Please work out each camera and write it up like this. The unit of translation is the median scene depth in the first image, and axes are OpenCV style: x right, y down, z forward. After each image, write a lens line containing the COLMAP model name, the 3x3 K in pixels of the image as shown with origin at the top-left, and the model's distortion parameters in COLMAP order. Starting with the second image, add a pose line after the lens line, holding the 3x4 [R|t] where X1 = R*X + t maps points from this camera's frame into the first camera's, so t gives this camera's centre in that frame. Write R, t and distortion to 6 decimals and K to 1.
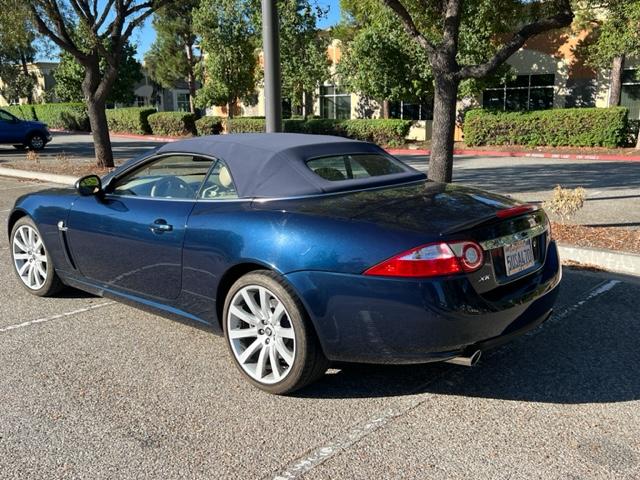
lens RADIAL K [[632.3, 0, 306.9], [0, 632.3, 241.8], [0, 0, 1]] dist [0.110218, -0.204252]
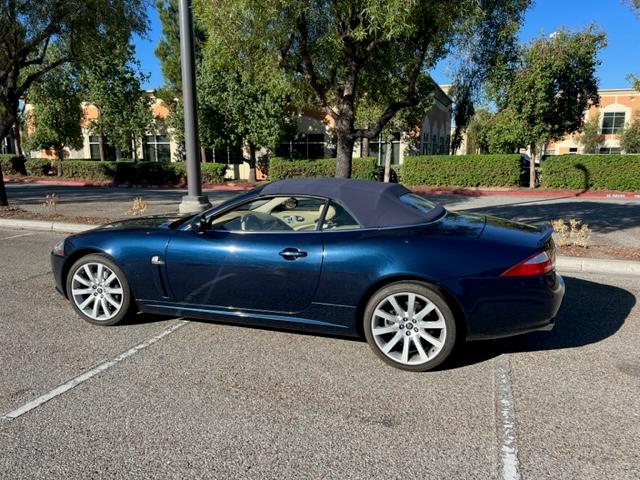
lens RADIAL K [[477.9, 0, 320.0], [0, 477.9, 240.0], [0, 0, 1]] dist [0.073583, -0.124937]
pose [[0.912724, -0.055634, 0.404772, -0.087268], [0.067794, 0.997575, -0.015758, -0.005107], [-0.402914, 0.041824, 0.914282, 0.019013]]
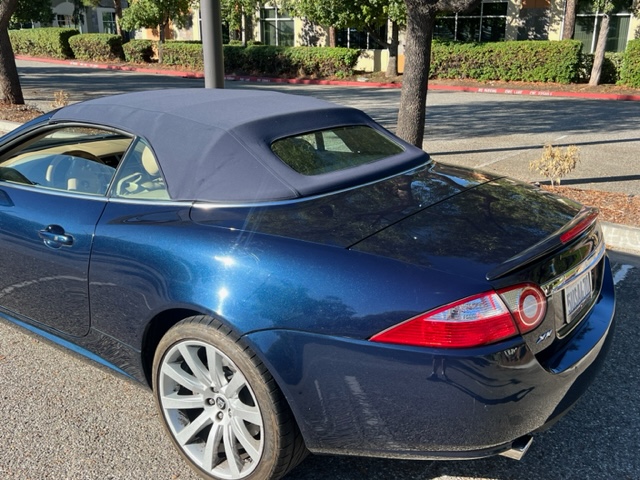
lens RADIAL K [[643.5, 0, 320.0], [0, 643.5, 240.0], [0, 0, 1]] dist [0.066717, -0.109908]
pose [[0.993757, -0.015777, 0.110442, -0.003934], [0.004160, 0.994501, 0.104640, -0.014443], [-0.111485, -0.103528, 0.988359, 0.043912]]
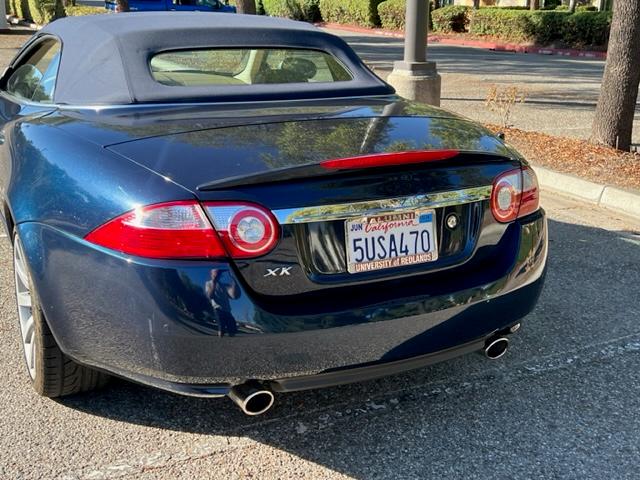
lens RADIAL K [[787.2, 0, 320.0], [0, 787.2, 240.0], [0, 0, 1]] dist [0.017872, 0.025544]
pose [[0.940065, 0.117657, -0.320054, 0.065671], [-0.087544, 0.990403, 0.106952, -0.006125], [0.329566, -0.072523, 0.941343, 0.042941]]
